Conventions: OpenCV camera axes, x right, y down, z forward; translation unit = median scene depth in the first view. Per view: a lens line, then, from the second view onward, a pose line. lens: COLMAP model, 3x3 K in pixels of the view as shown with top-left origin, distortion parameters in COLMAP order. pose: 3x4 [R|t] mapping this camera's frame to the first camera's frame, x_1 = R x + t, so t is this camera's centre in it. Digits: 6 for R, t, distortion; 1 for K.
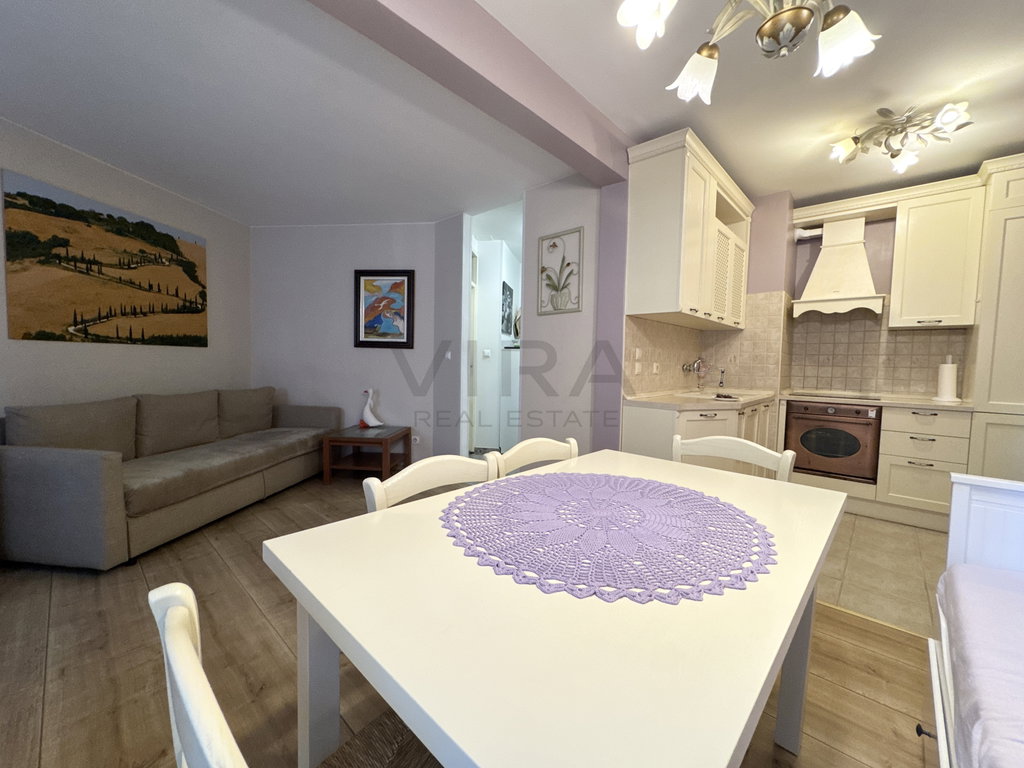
lens RADIAL K [[408.9, 0, 510.3], [0, 408.9, 385.8], [0, 0, 1]] dist [-0.005079, 0.000680]
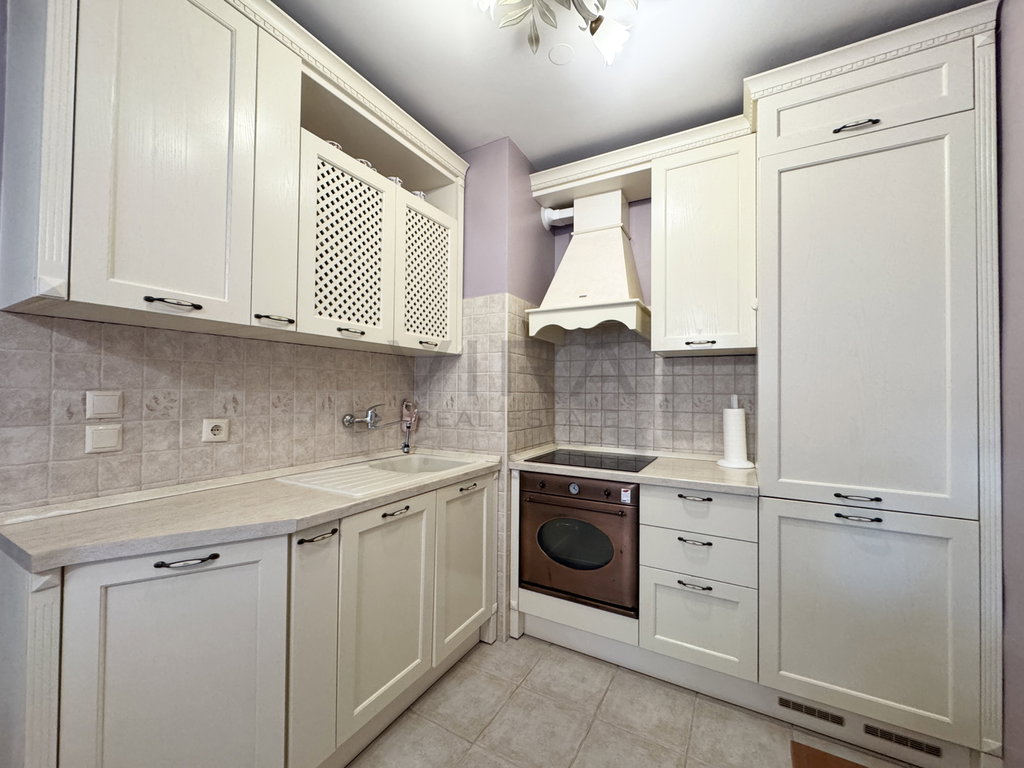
lens RADIAL K [[408.9, 0, 508.7], [0, 408.9, 385.6], [0, 0, 1]] dist [-0.005079, 0.000680]
pose [[0.976027, -0.008719, 0.217474, 0.562510], [0.025008, 0.997072, -0.072263, -0.049774], [-0.216208, 0.075969, 0.973387, 0.424431]]
